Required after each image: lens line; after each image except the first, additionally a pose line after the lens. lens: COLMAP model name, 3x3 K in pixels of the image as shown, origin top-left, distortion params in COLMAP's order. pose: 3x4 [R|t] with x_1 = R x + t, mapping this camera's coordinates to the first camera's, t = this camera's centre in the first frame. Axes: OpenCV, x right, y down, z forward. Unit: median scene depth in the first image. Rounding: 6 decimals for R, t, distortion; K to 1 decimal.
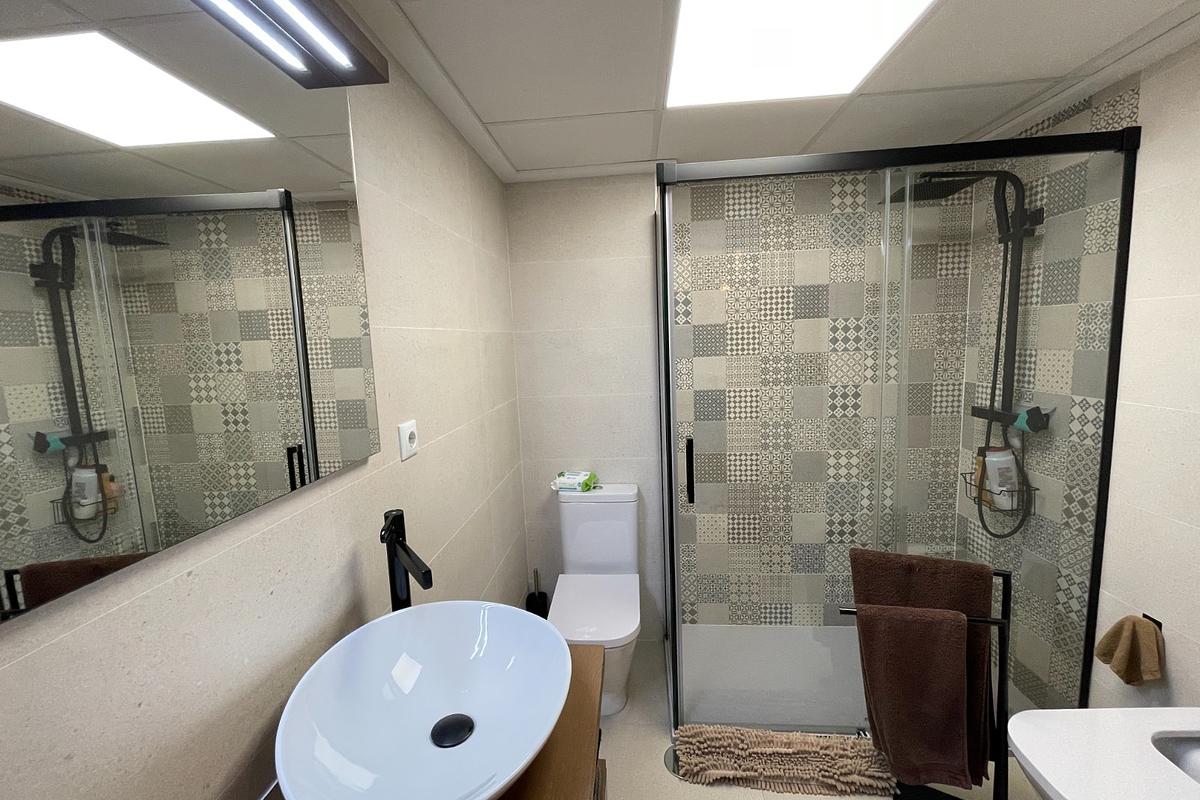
lens RADIAL K [[487.9, 0, 598.9], [0, 487.9, 398.4], [0, 0, 1]] dist [0.006633, -0.000381]
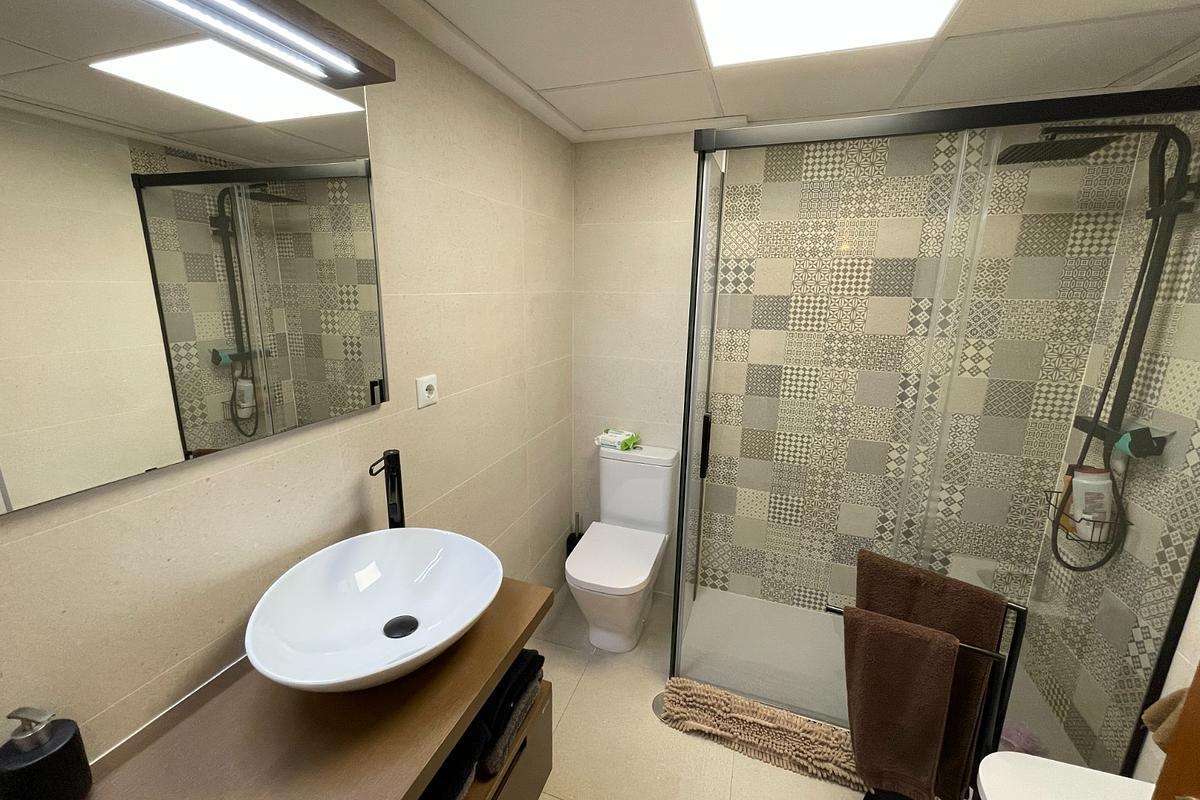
lens RADIAL K [[487.9, 0, 592.7], [0, 487.9, 398.8], [0, 0, 1]] dist [0.006633, -0.000381]
pose [[0.963836, 0.112937, -0.241383, 0.168167], [-0.086299, 0.989227, 0.118245, -0.042144], [0.252137, -0.093137, 0.963199, -0.020622]]
